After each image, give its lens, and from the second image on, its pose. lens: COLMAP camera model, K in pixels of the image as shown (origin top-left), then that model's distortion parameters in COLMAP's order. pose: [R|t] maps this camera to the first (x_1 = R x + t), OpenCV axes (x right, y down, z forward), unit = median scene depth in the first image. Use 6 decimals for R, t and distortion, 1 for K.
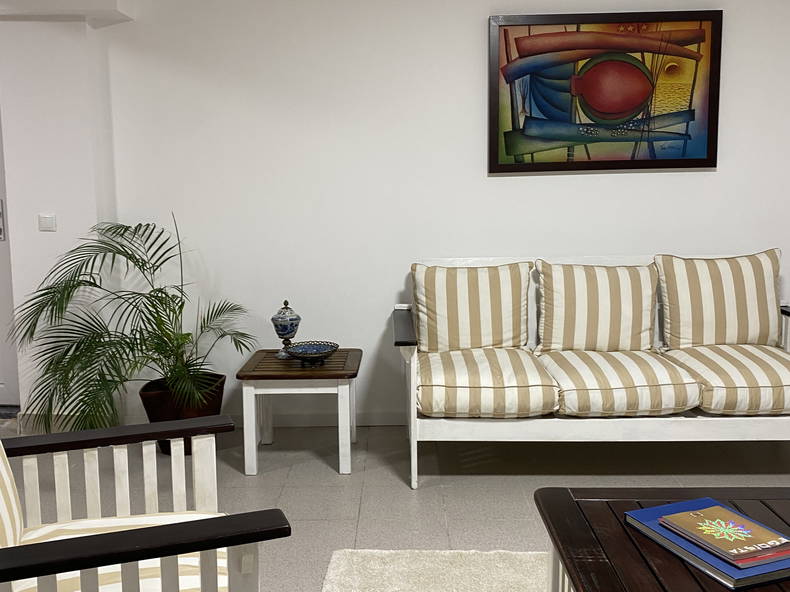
lens RADIAL K [[780.5, 0, 395.0], [0, 780.5, 296.0], [0, 0, 1]] dist [0.132926, -0.291196]
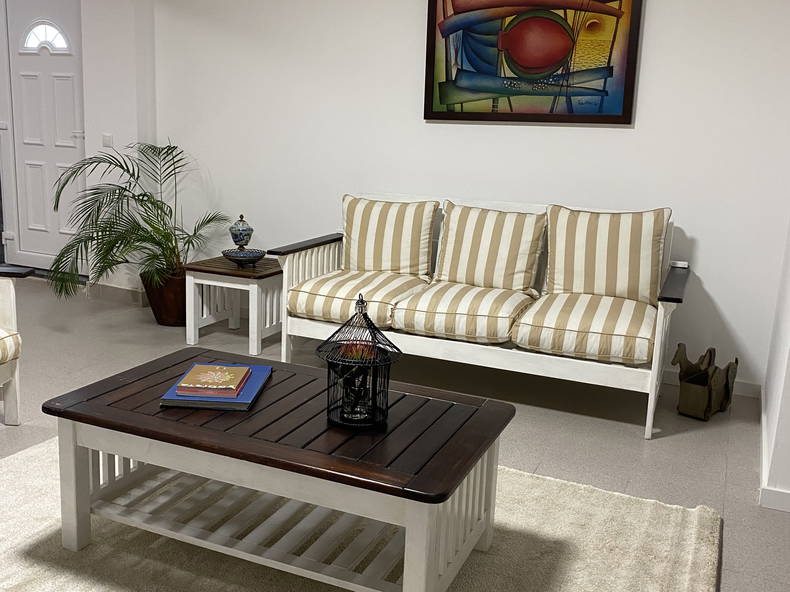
lens RADIAL K [[780.5, 0, 395.0], [0, 780.5, 296.0], [0, 0, 1]] dist [0.132926, -0.291196]
pose [[0.923360, 0.129508, -0.361434, 0.526106], [-0.105808, 0.990773, 0.084702, 0.002479], [0.369068, -0.039968, 0.928543, -0.067497]]
